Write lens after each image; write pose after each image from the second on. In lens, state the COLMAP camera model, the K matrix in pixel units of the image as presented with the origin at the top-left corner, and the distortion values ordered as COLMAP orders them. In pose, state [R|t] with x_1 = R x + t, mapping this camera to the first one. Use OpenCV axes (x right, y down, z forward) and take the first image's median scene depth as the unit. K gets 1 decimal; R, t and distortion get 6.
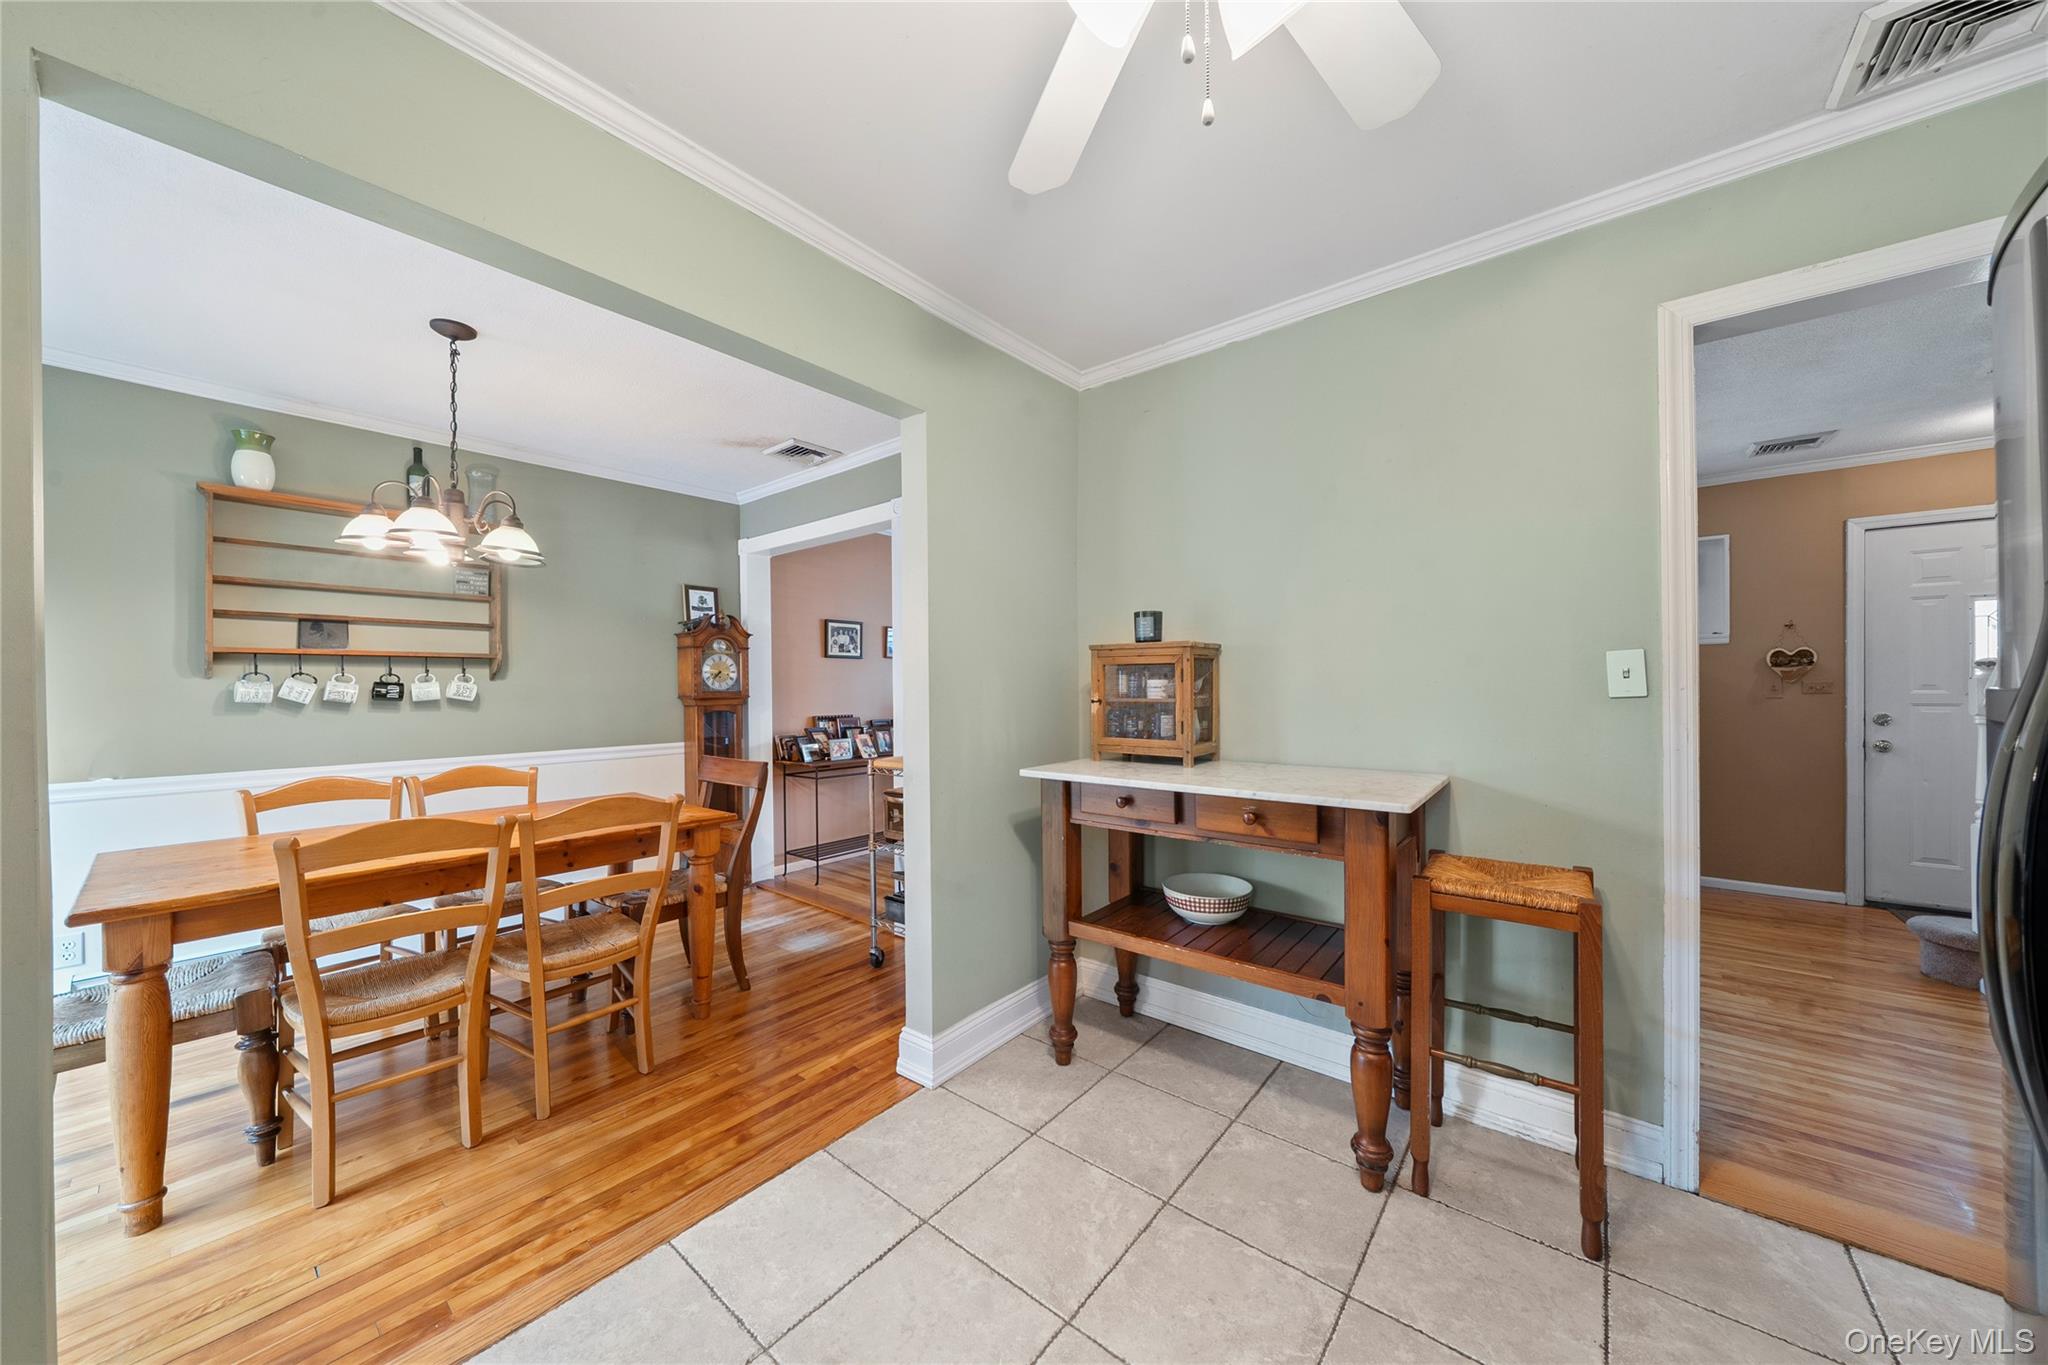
lens RADIAL K [[699.2, 0, 1026.1], [0, 699.2, 688.0], [0, 0, 1]] dist [-0.006348, -0.000118]
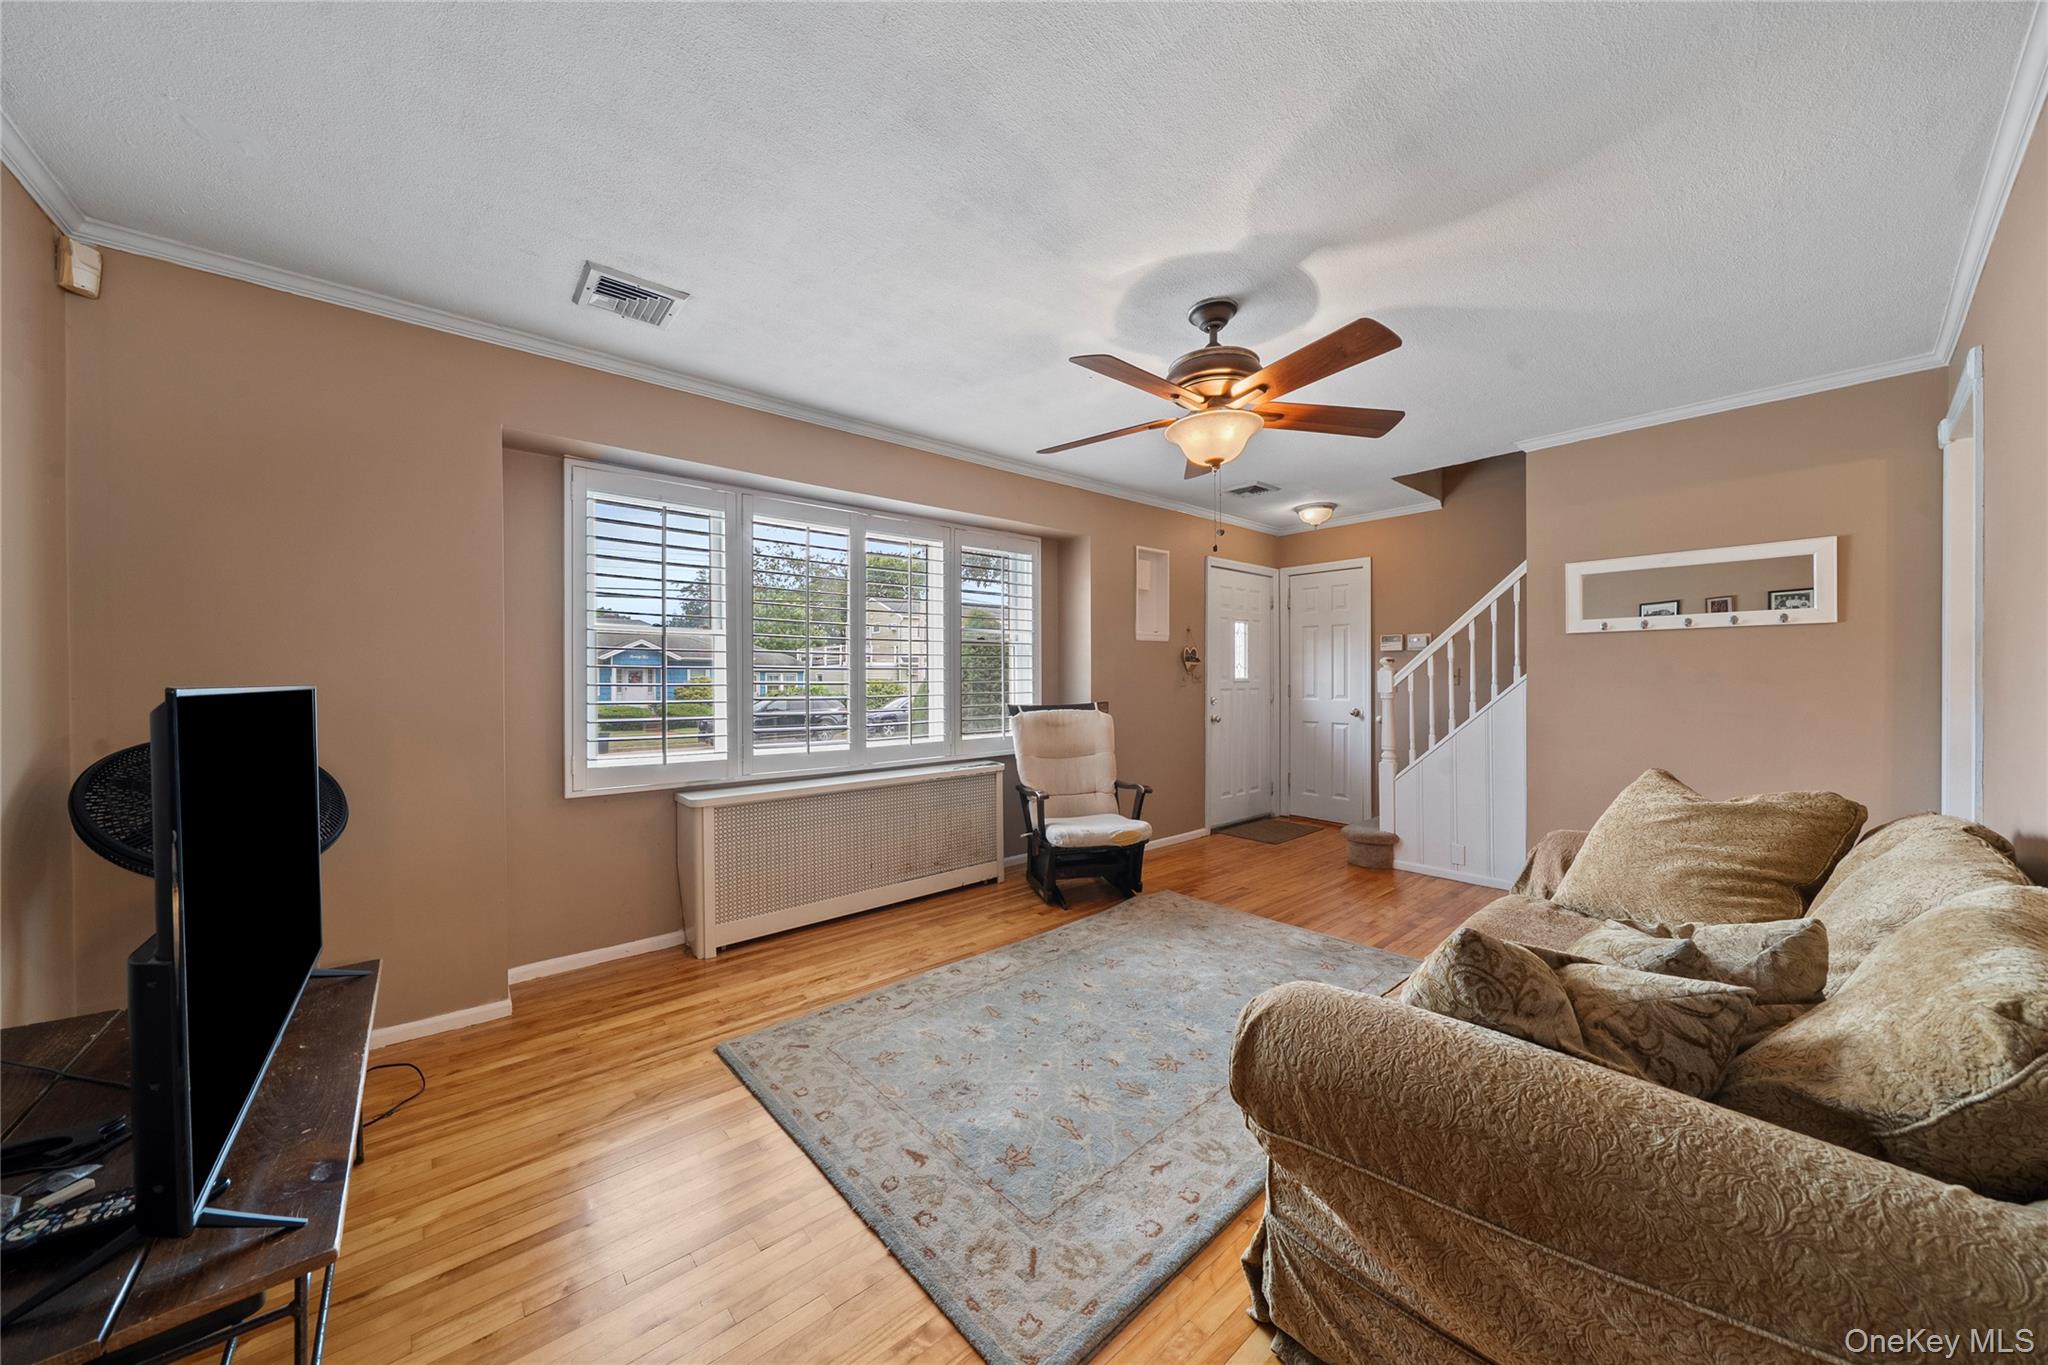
lens RADIAL K [[699.2, 0, 1022.0], [0, 699.2, 679.2], [0, 0, 1]] dist [-0.006348, -0.000118]
pose [[0.173729, 0.008360, 0.984758, -0.305209], [0.009367, 0.999905, -0.010141, 0.015897], [-0.984749, 0.010986, 0.173634, 1.400397]]
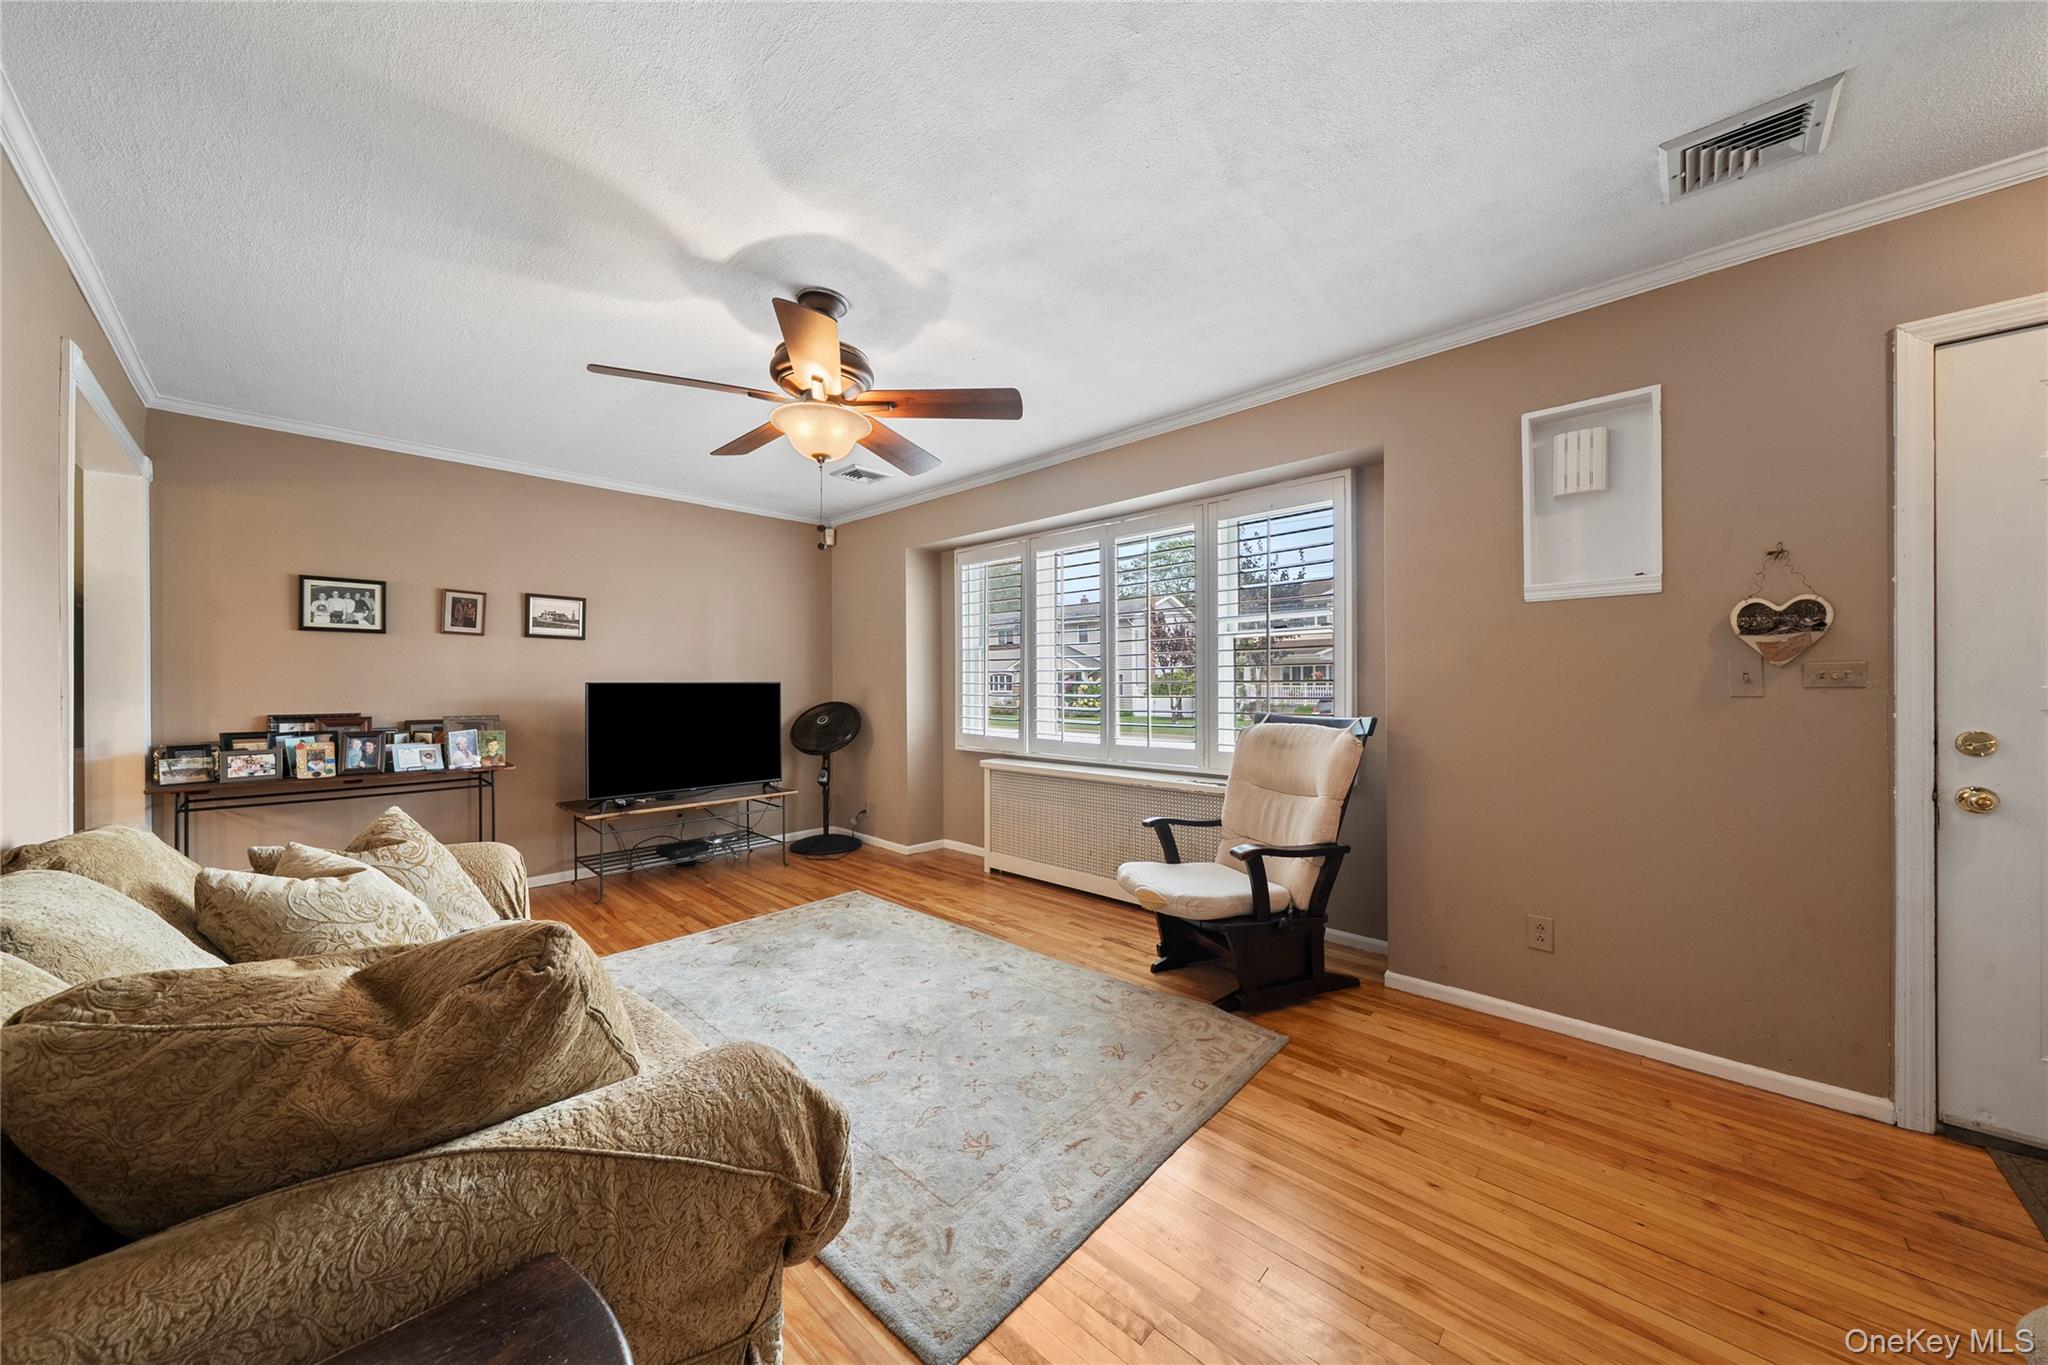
lens RADIAL K [[699.2, 0, 1018.2], [0, 699.2, 679.8], [0, 0, 1]] dist [-0.006348, -0.000118]
pose [[0.996913, 0.004173, -0.078399, 0.767311], [-0.004621, 0.999974, -0.005536, 0.009912], [0.078374, 0.005881, 0.996907, 0.590969]]
